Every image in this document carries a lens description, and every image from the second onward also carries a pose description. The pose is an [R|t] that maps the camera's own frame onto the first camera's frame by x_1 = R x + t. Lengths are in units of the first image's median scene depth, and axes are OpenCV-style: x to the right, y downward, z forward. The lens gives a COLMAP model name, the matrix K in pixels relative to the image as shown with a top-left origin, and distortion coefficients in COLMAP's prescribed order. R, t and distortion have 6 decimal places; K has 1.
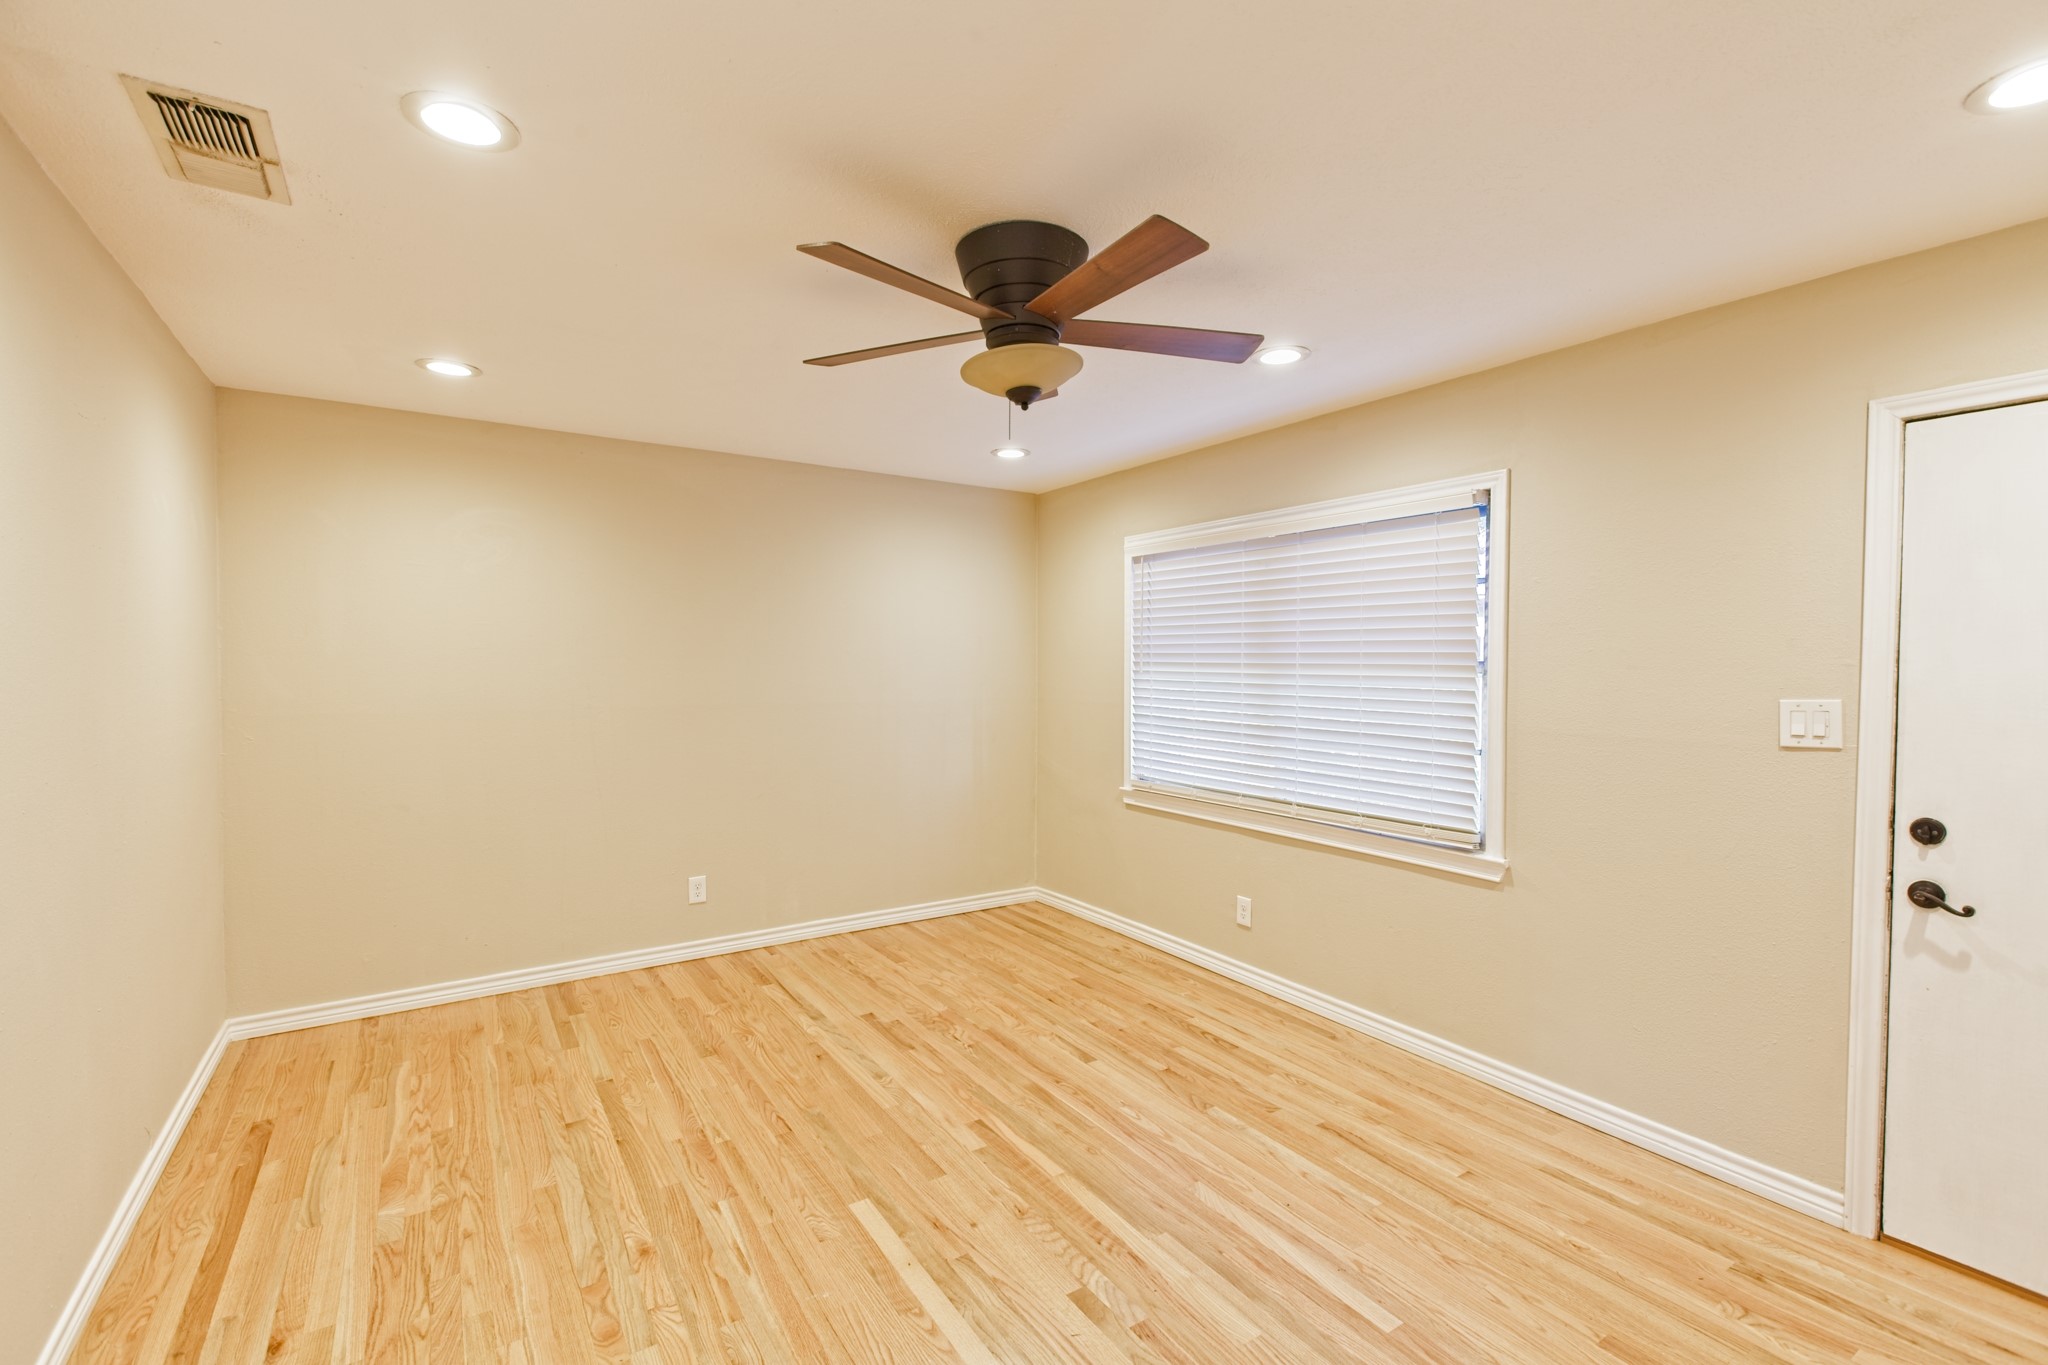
lens RADIAL K [[900.1, 0, 1026.4], [0, 900.1, 687.5], [0, 0, 1]] dist [0.023444, -0.012011]
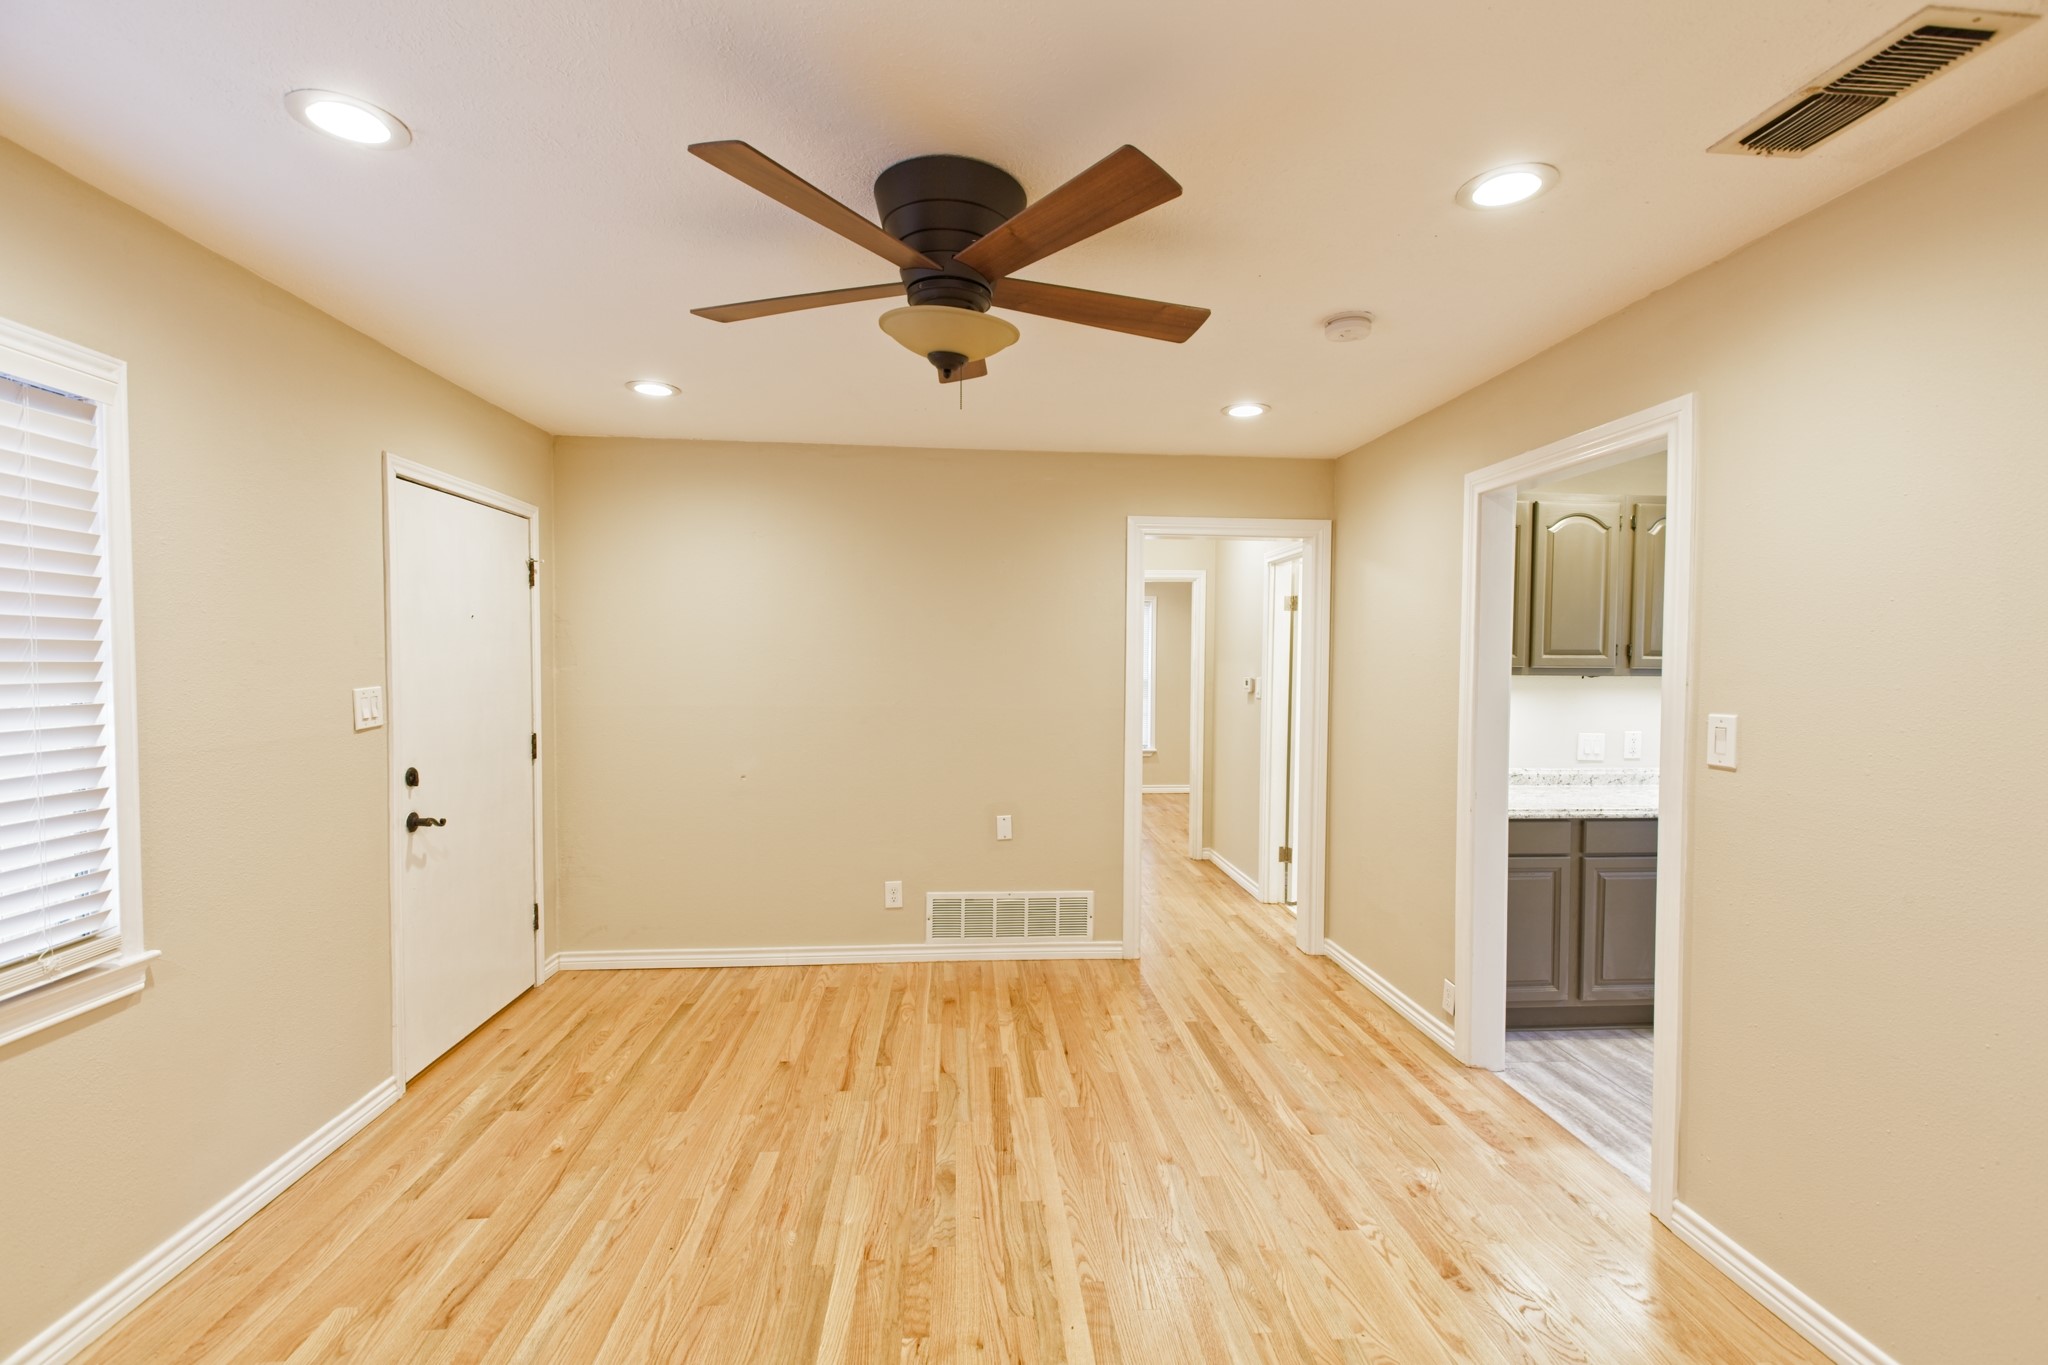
lens RADIAL K [[900.1, 0, 1026.4], [0, 900.1, 687.5], [0, 0, 1]] dist [0.023444, -0.012011]
pose [[-0.876888, -0.025622, 0.480011, -0.350289], [0.004160, 0.998137, 0.060877, -0.041787], [-0.480676, 0.055379, -0.875148, 1.227745]]
